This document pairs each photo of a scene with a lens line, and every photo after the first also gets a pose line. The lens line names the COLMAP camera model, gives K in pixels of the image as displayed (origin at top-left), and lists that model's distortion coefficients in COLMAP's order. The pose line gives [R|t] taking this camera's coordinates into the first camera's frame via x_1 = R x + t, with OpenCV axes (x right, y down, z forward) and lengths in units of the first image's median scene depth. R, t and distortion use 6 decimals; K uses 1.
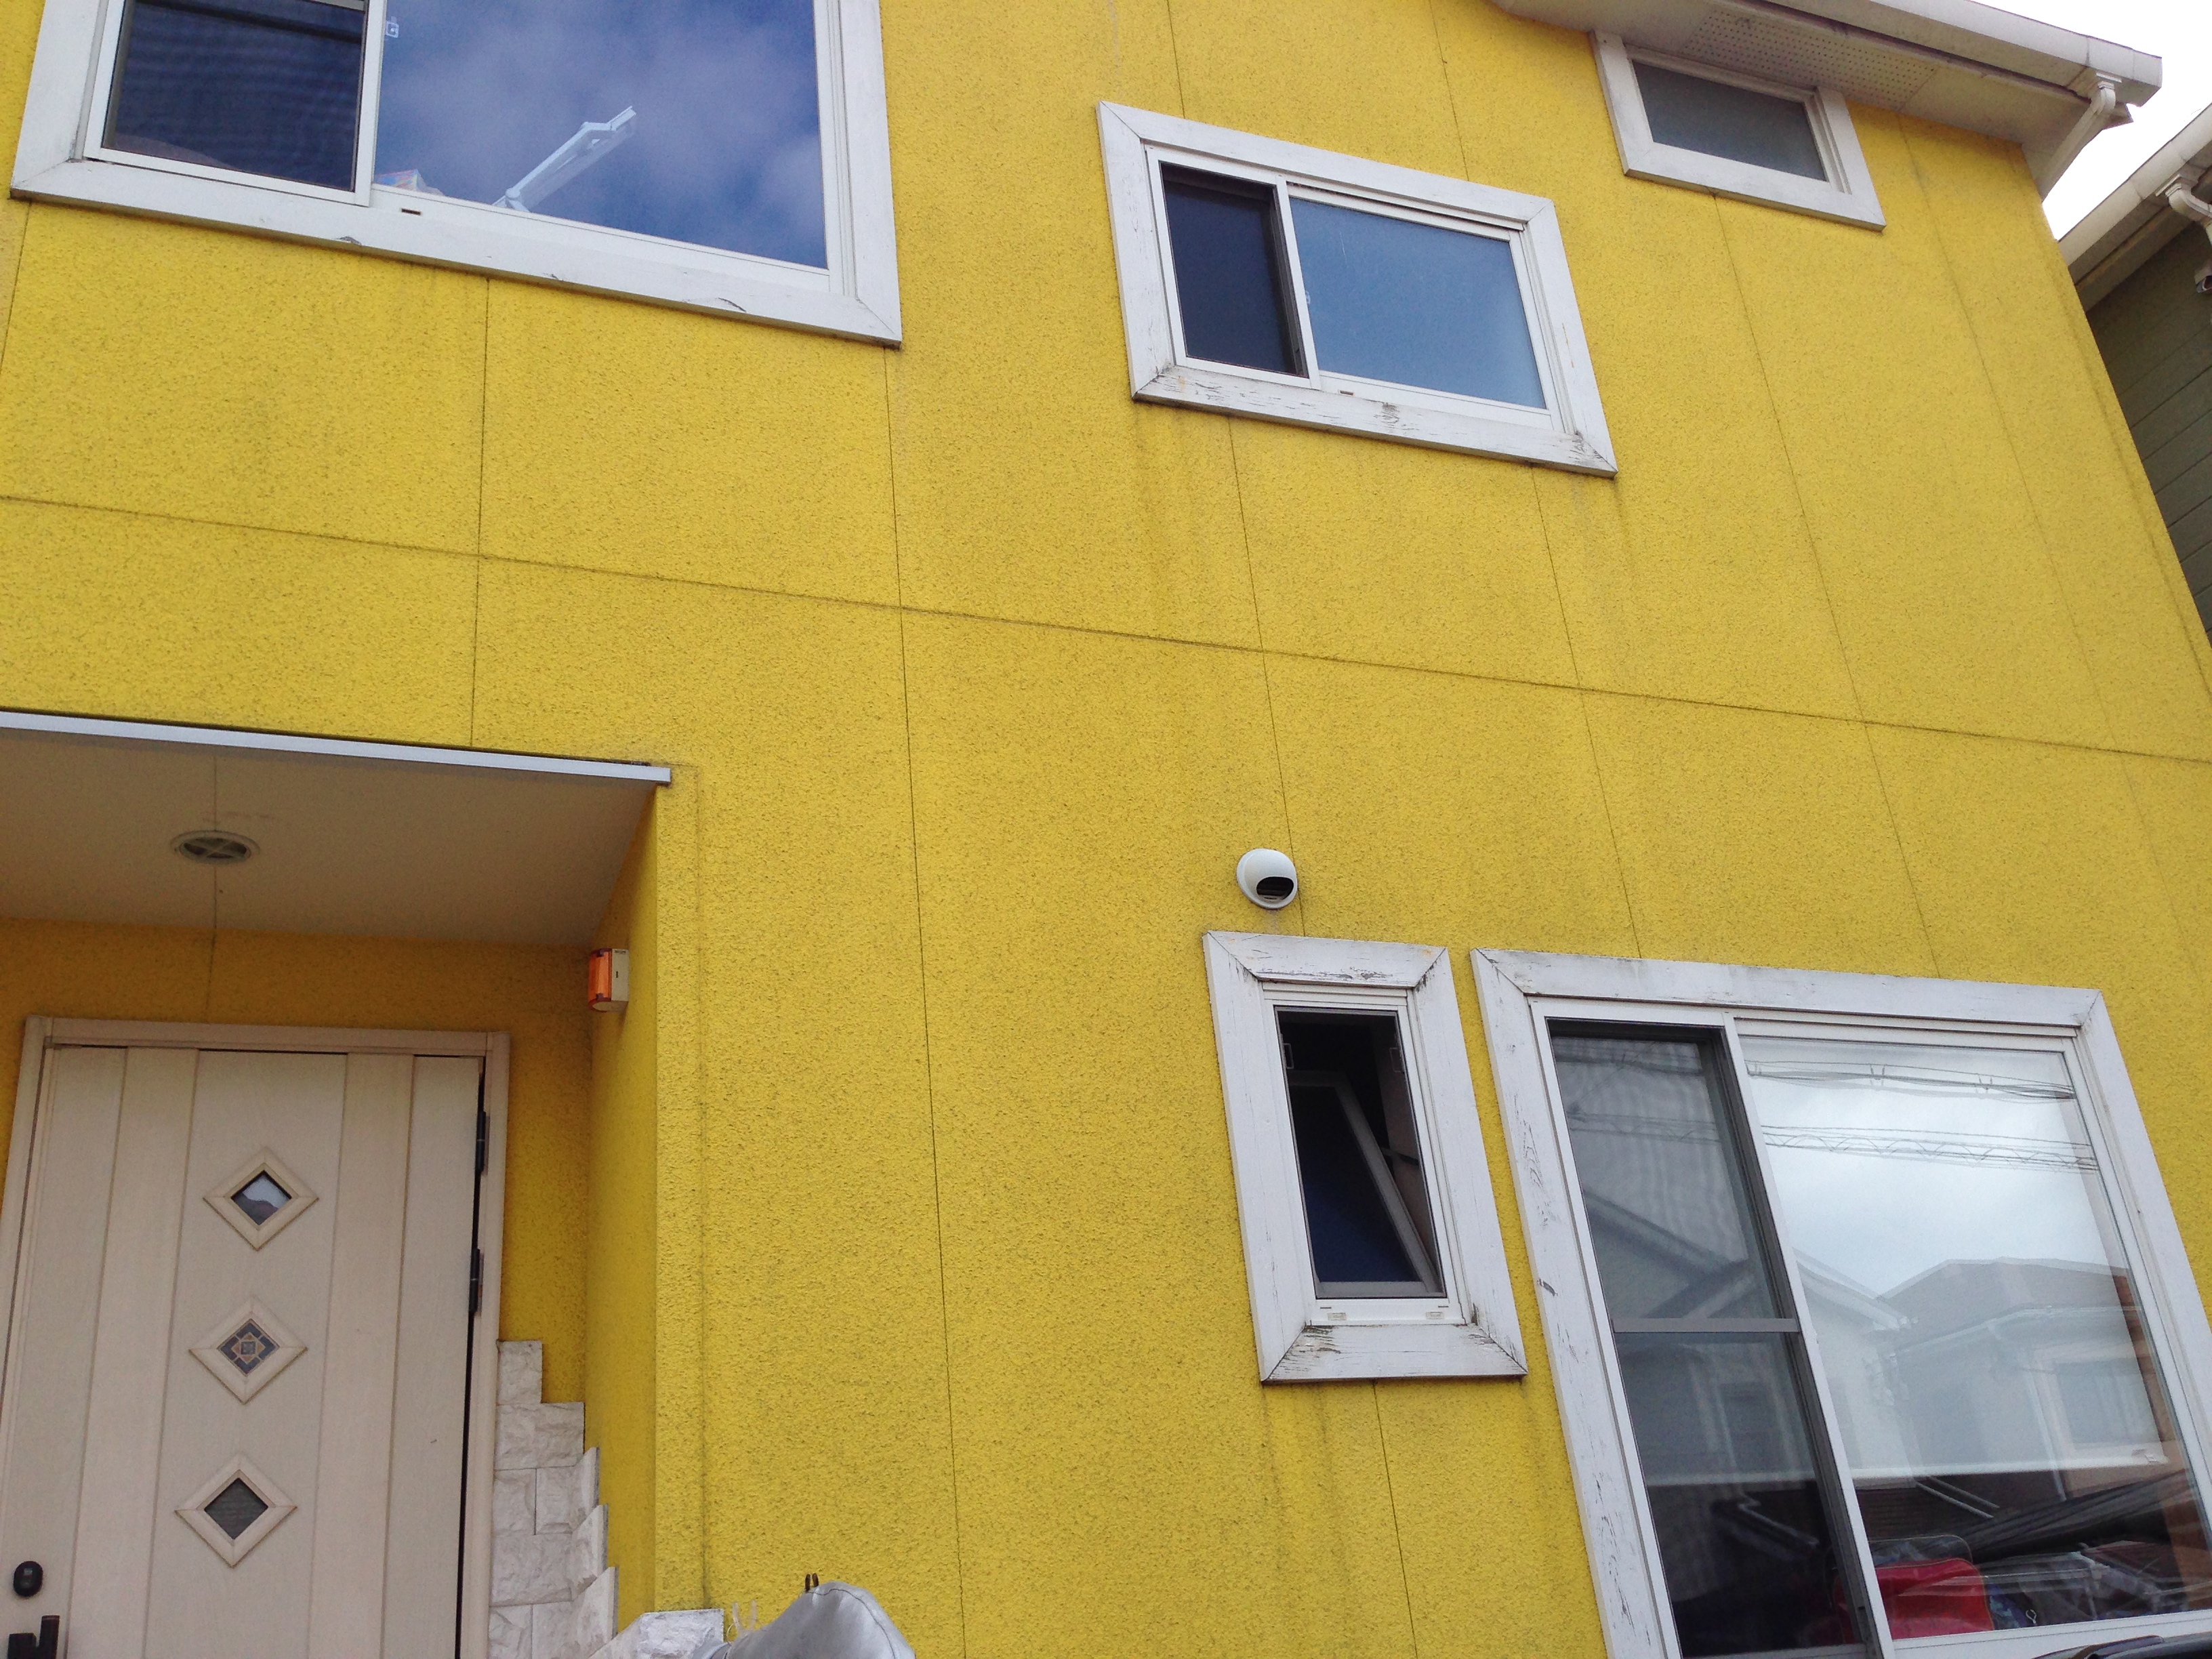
lens RADIAL K [[2059.8, 0, 1106.0], [0, 2059.8, 829.5], [0, 0, 1]] dist [0.162418, -0.288348]
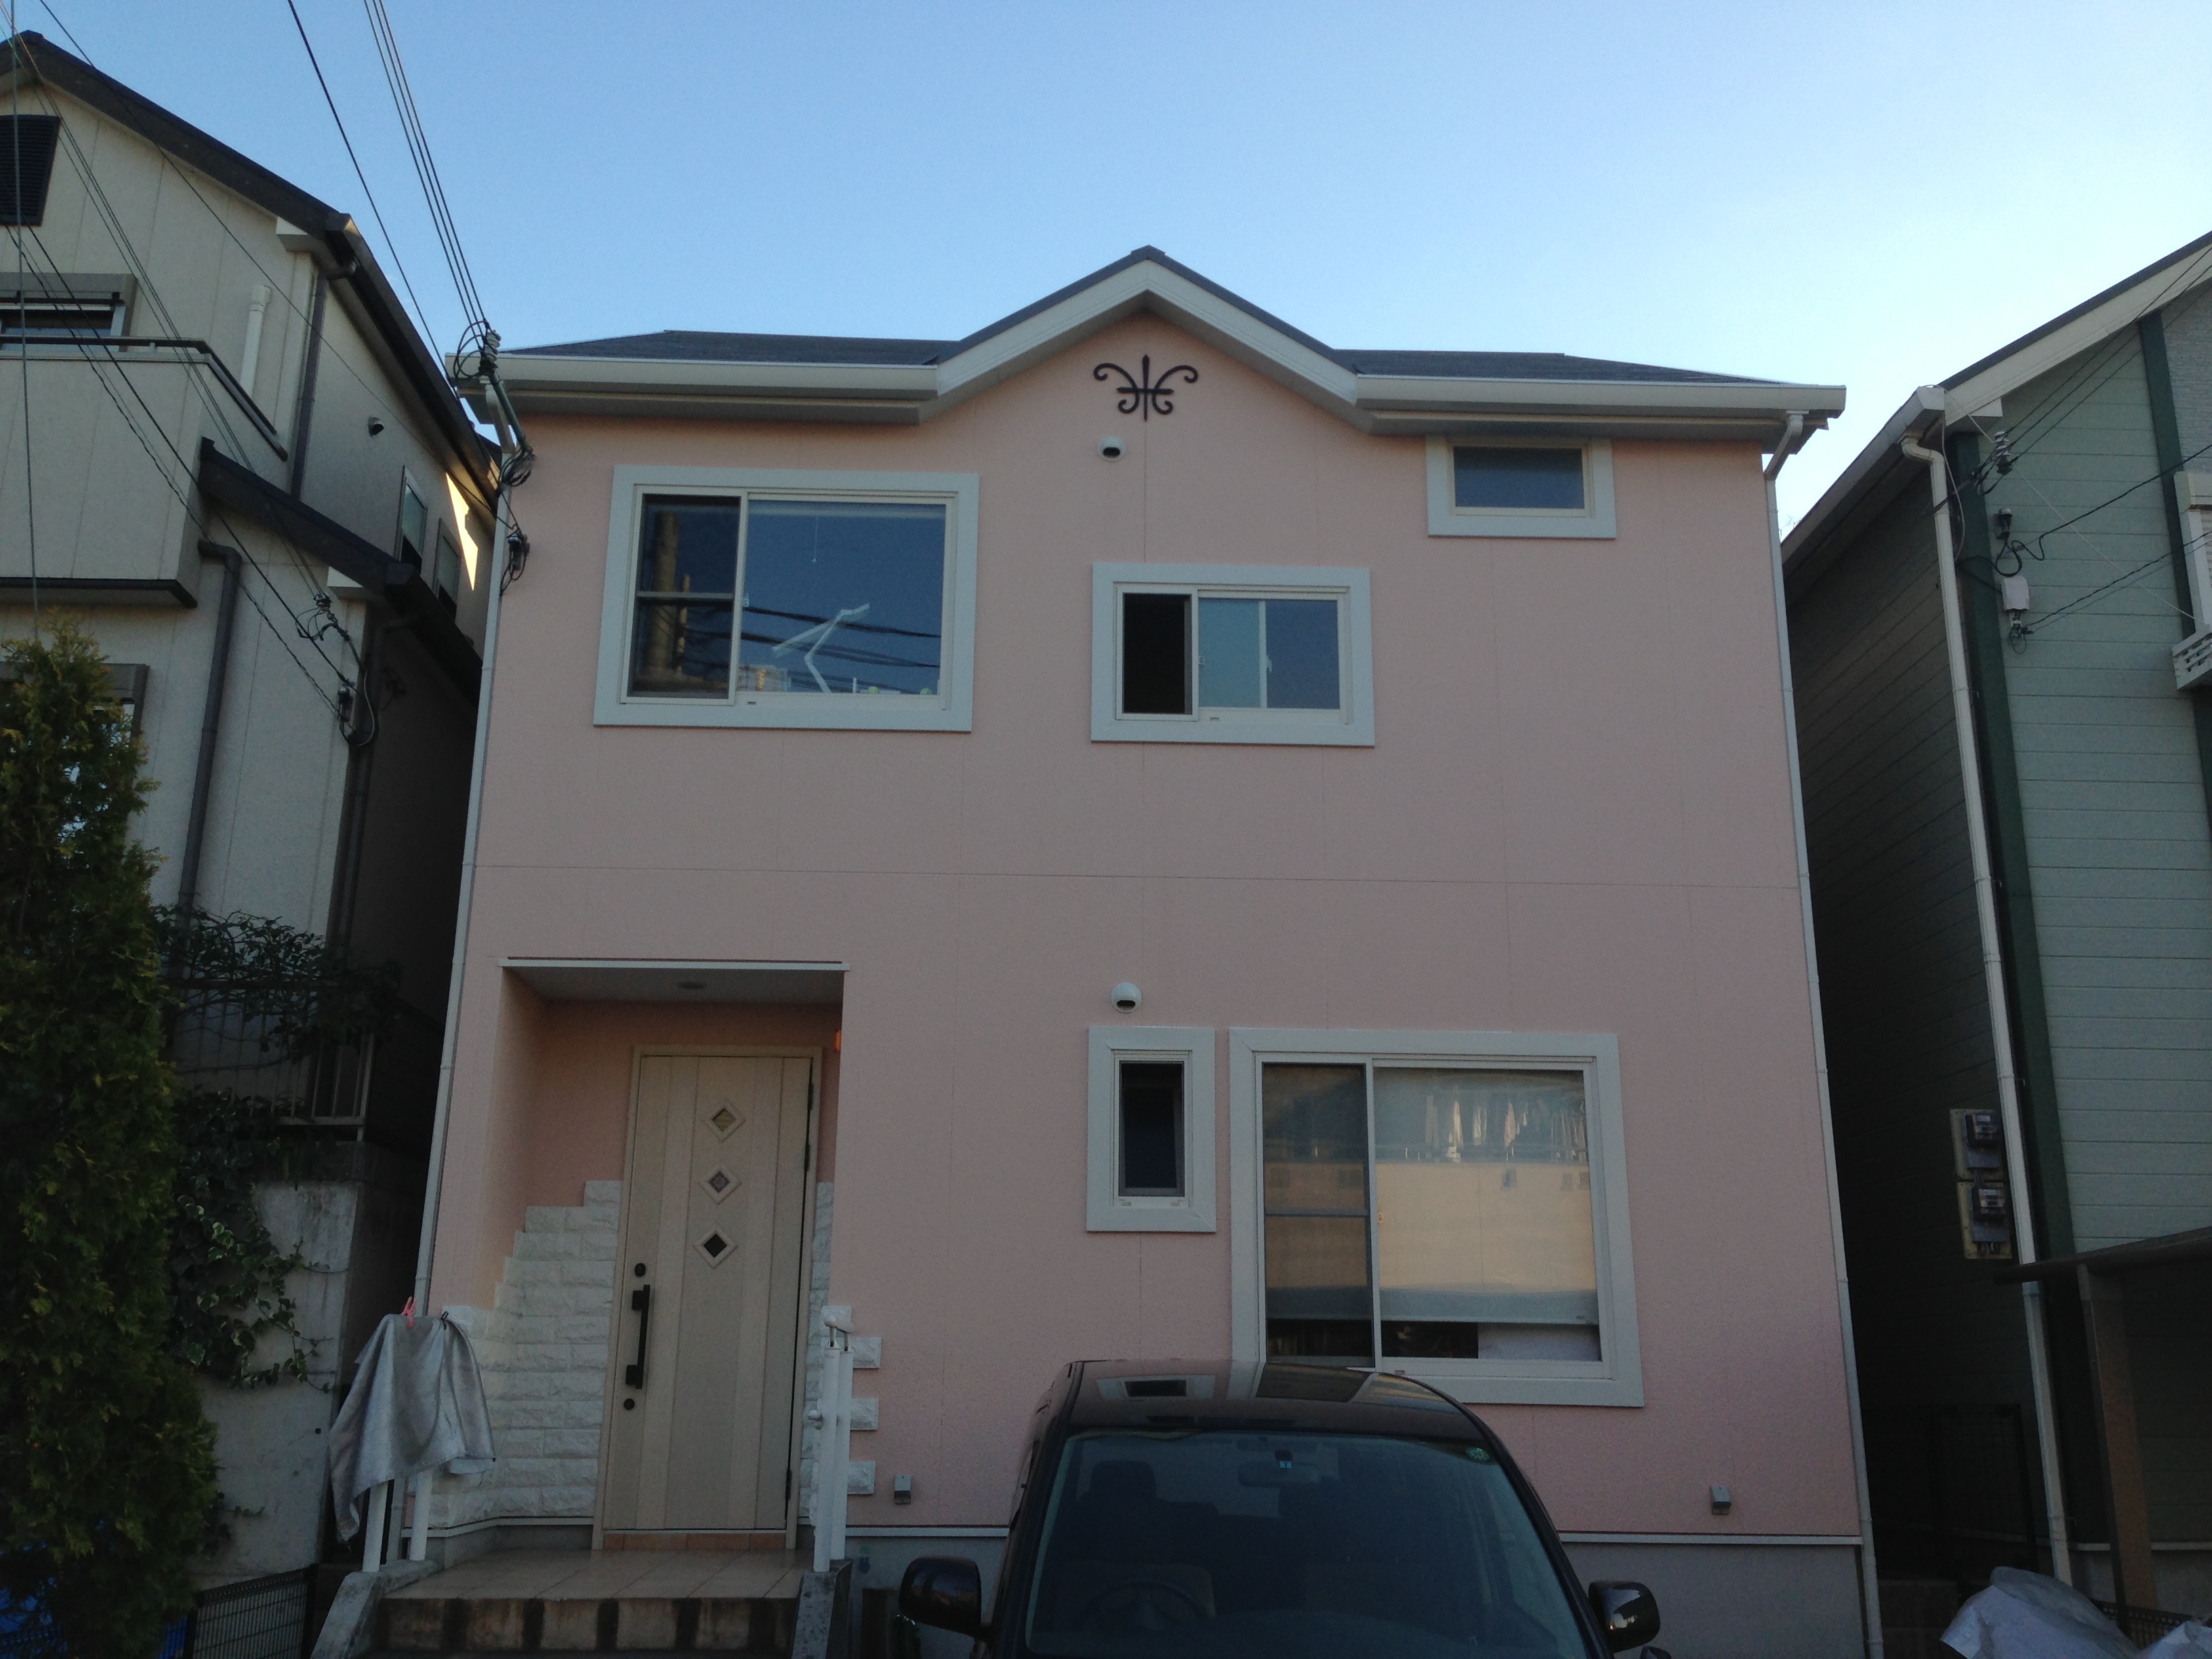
lens RADIAL K [[2064.0, 0, 1106.0], [0, 2064.0, 829.5], [0, 0, 1]] dist [0.161617, -0.290421]
pose [[0.939077, 0.010932, -0.343534, 0.794508], [0.052476, 0.983216, 0.174733, -0.524235], [0.339678, -0.182115, 0.922742, -0.959197]]
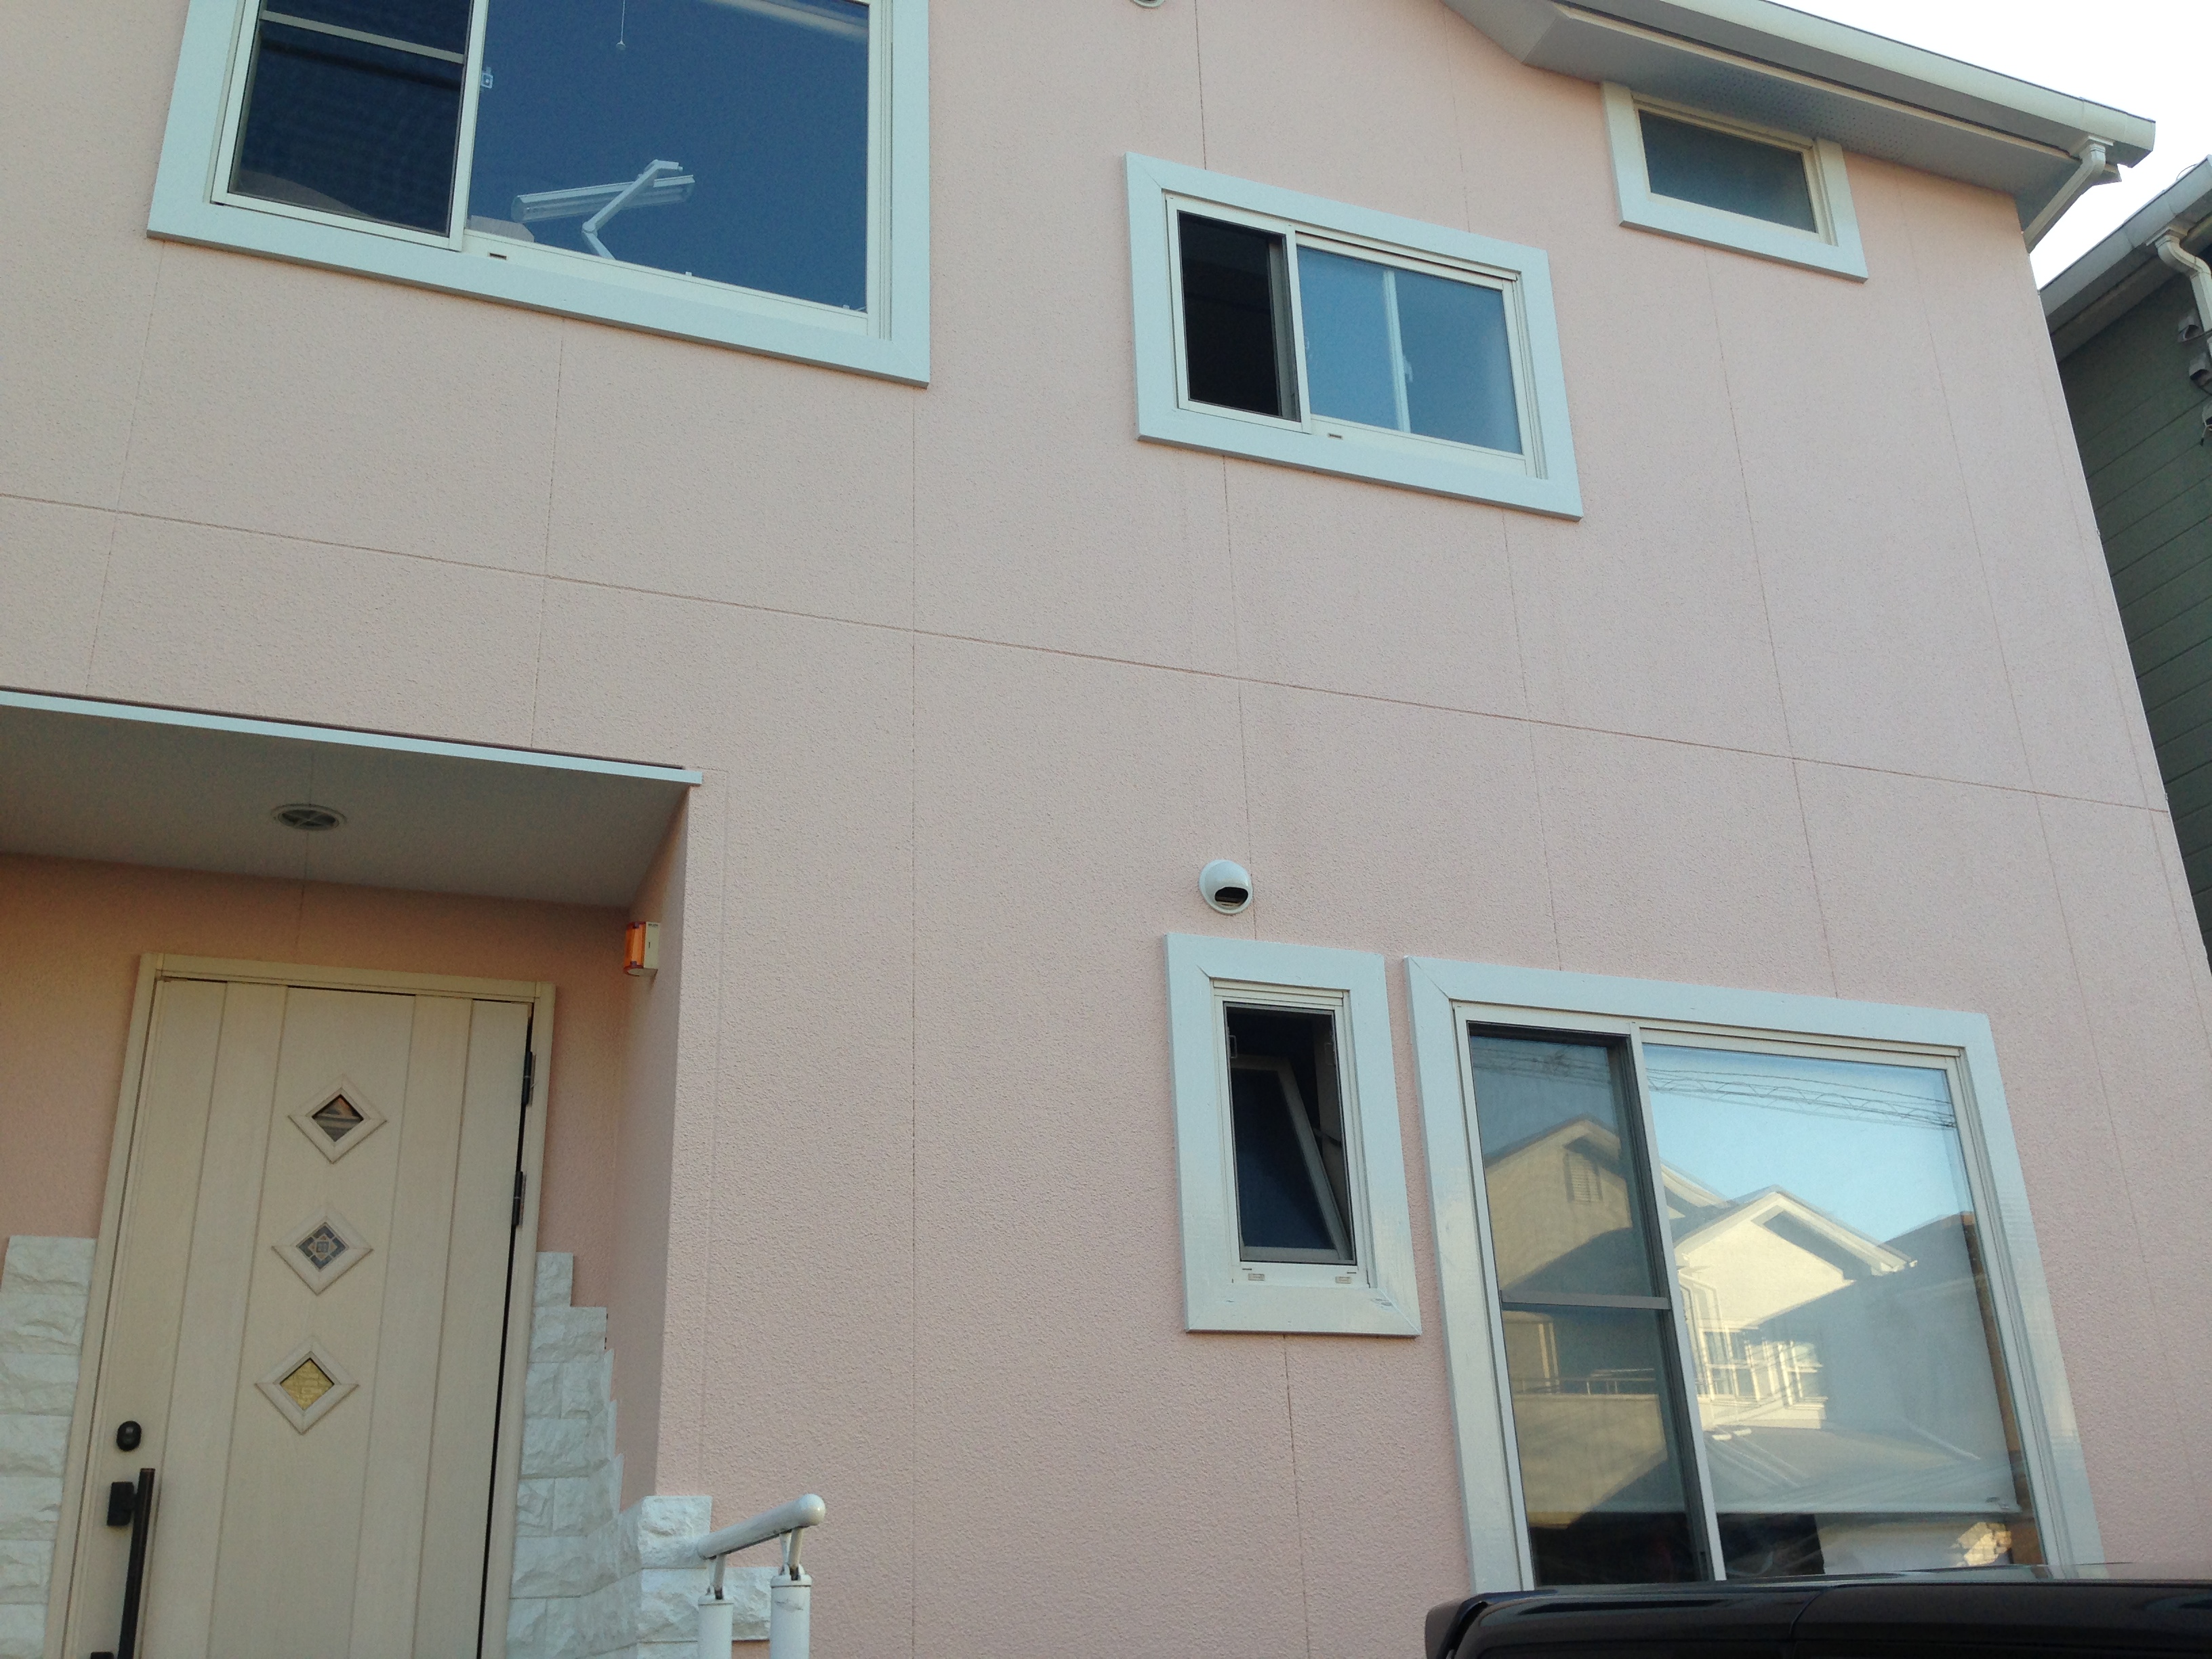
lens RADIAL K [[2064.0, 0, 1106.0], [0, 2064.0, 829.5], [0, 0, 1]] dist [0.161617, -0.290421]
pose [[0.998169, 0.054788, -0.025649, 0.039966], [-0.053351, 0.997130, 0.053710, -0.064683], [0.028518, -0.052243, 0.998227, -0.128856]]
